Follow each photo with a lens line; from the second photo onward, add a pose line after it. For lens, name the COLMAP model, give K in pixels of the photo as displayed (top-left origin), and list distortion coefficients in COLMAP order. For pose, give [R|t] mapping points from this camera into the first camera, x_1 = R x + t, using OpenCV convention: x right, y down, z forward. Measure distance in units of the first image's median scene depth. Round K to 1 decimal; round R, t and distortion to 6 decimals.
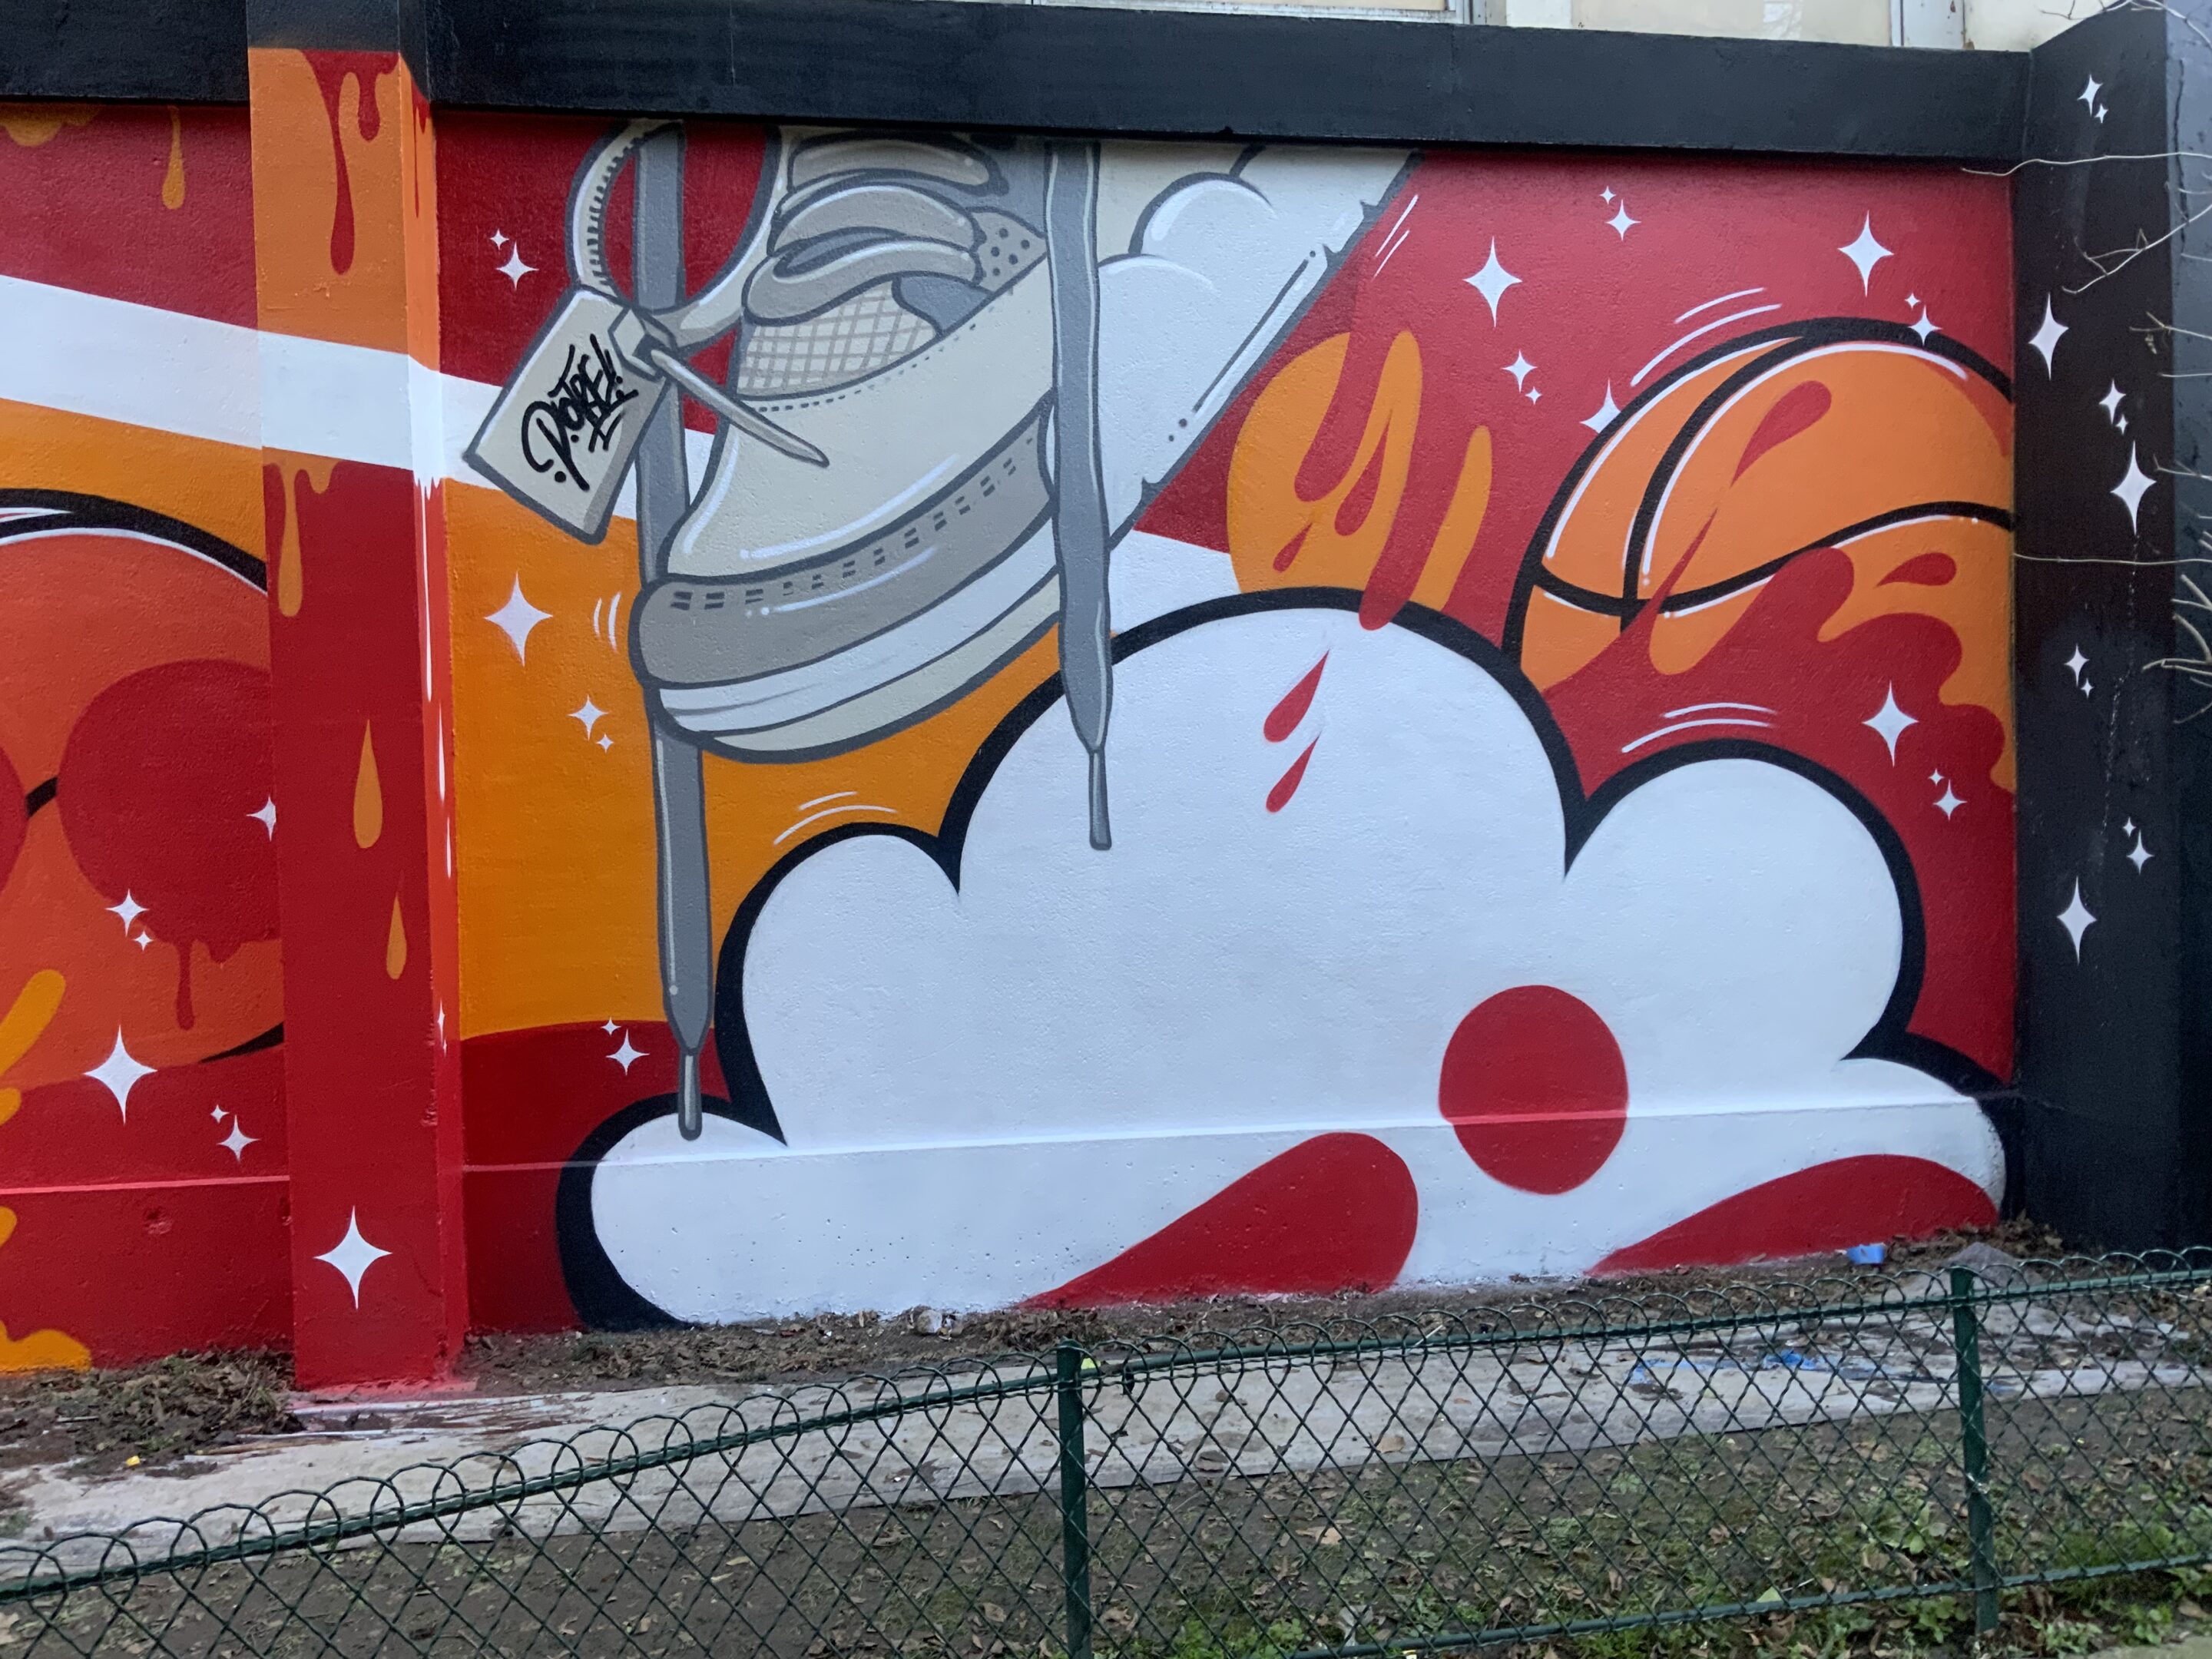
lens RADIAL K [[1871.7, 0, 1106.0], [0, 1871.7, 829.5], [0, 0, 1]] dist [0.005164, -0.021537]
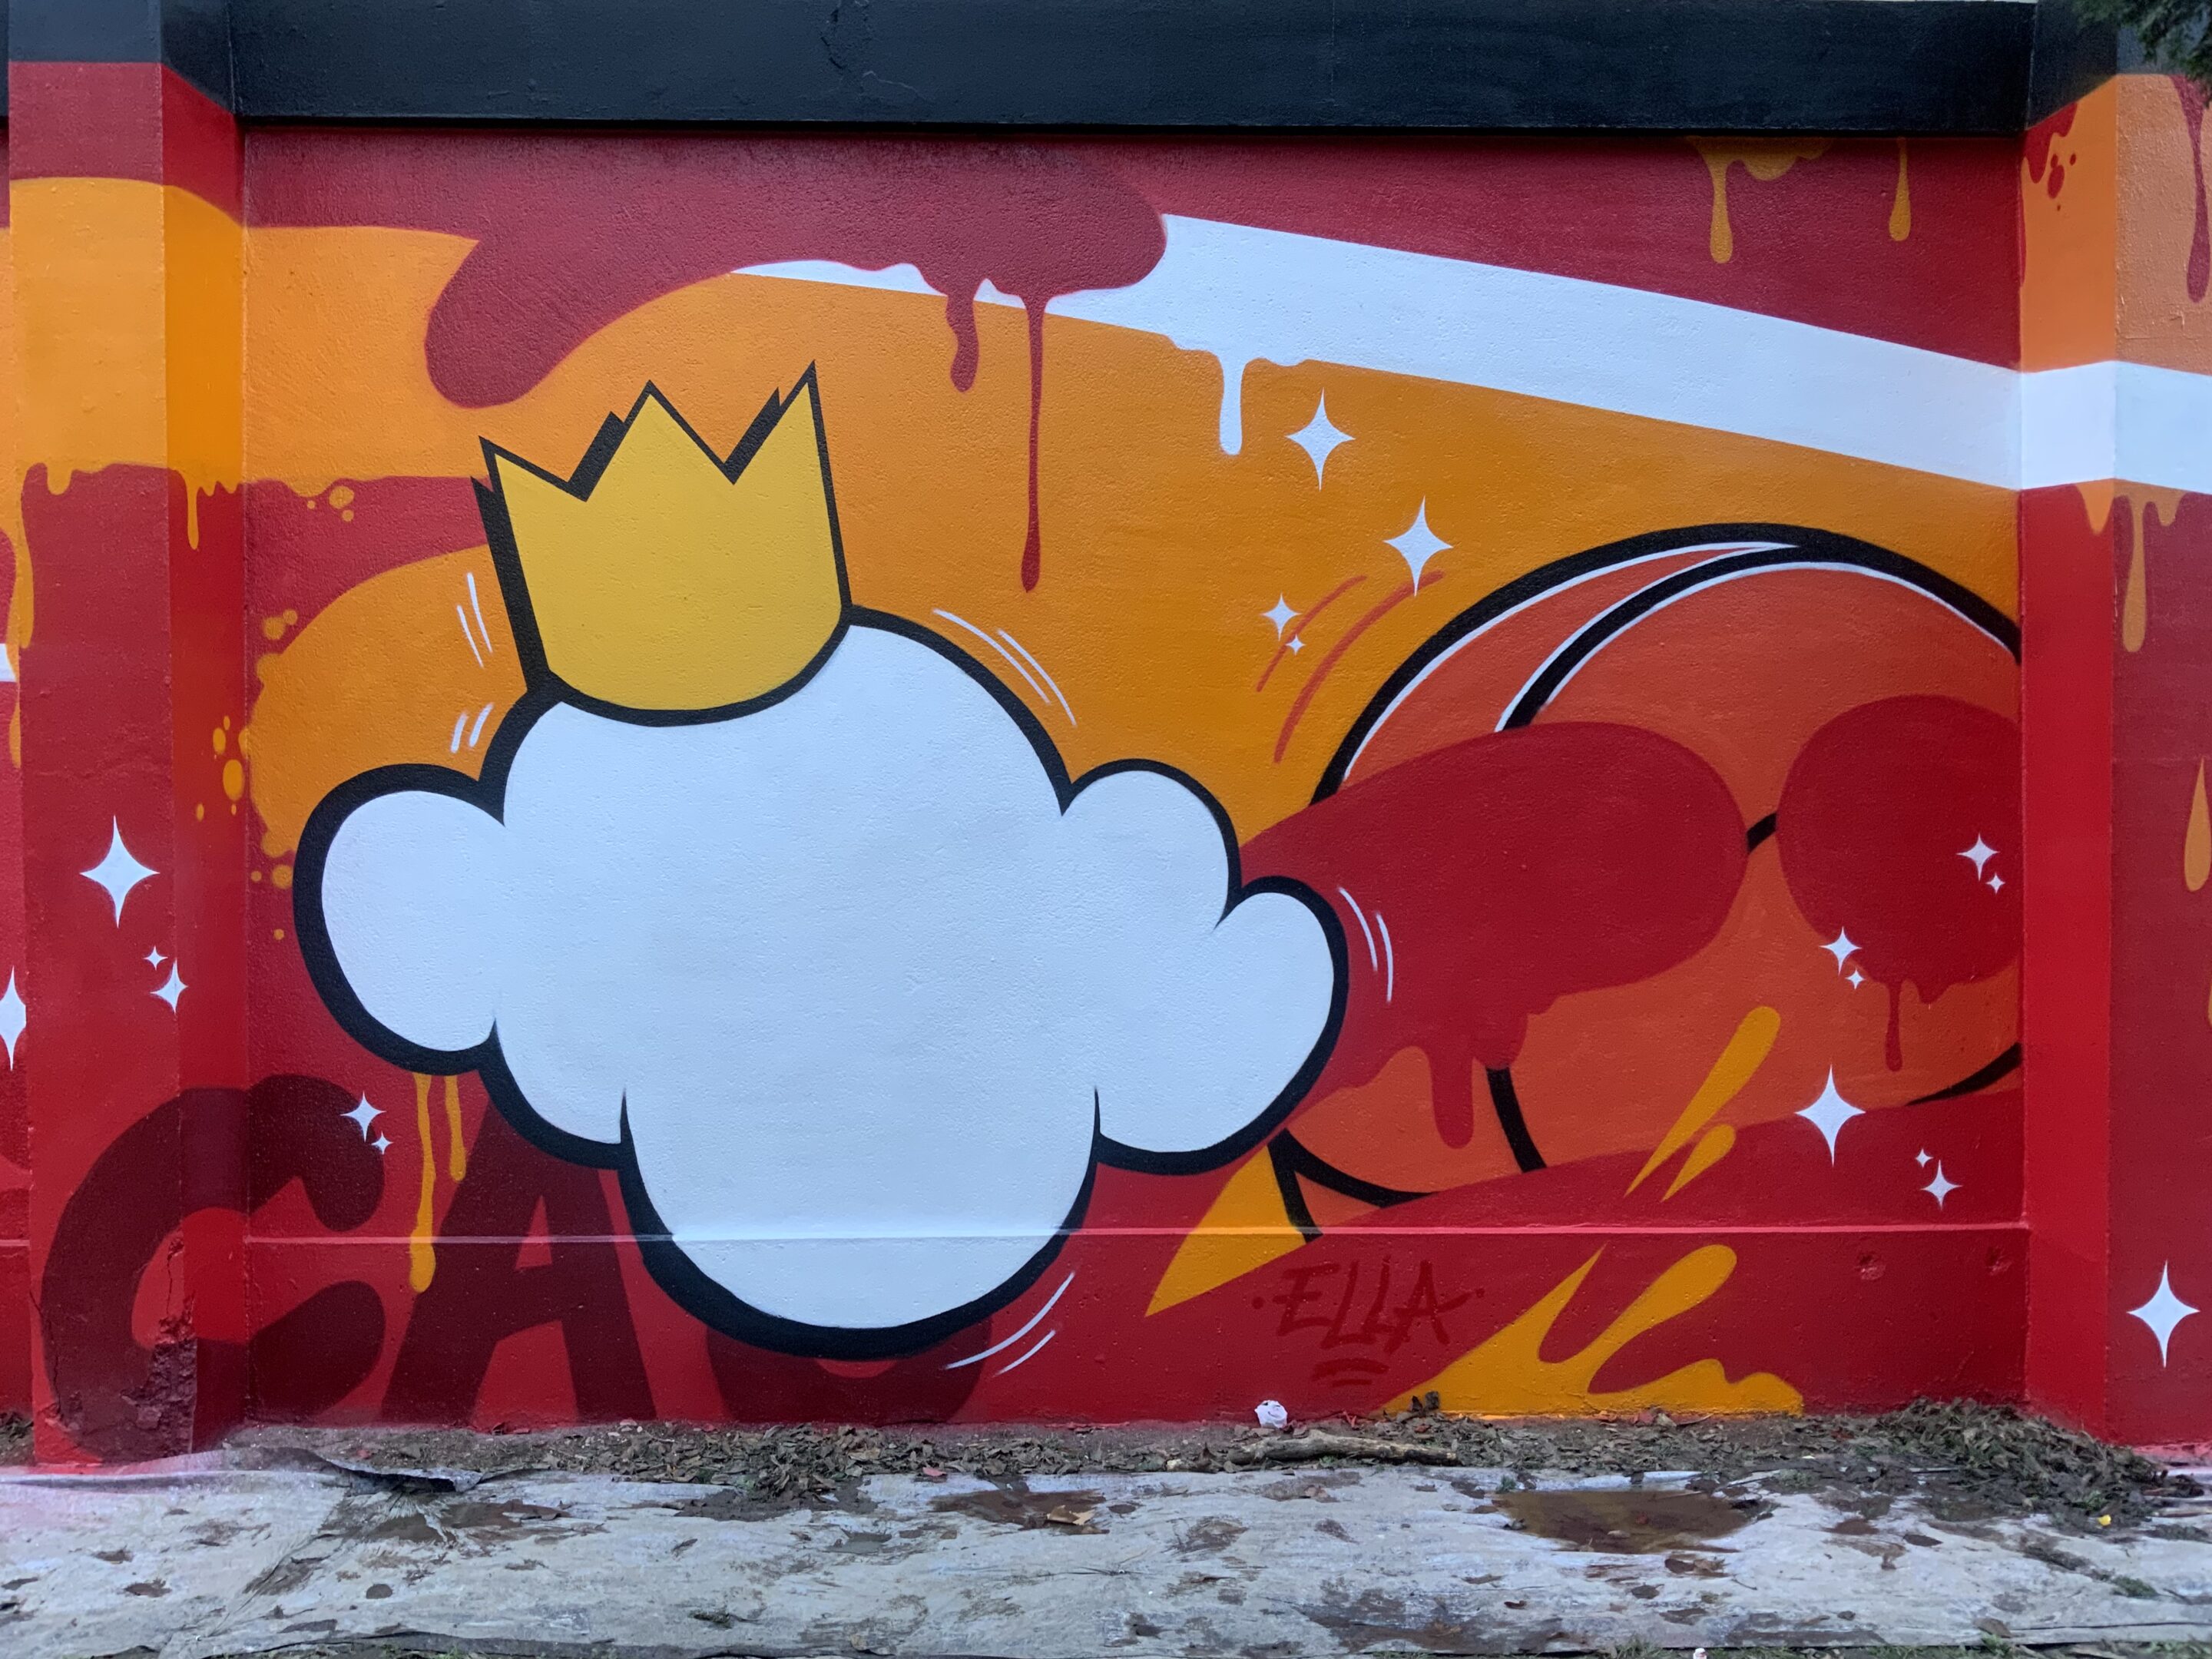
lens RADIAL K [[1871.7, 0, 1106.0], [0, 1871.7, 829.5], [0, 0, 1]] dist [0.005164, -0.021537]
pose [[0.992562, 0.015590, -0.120740, -0.791707], [-0.017980, 0.999663, -0.018726, 0.005999], [0.120407, 0.020757, 0.992508, -0.027934]]
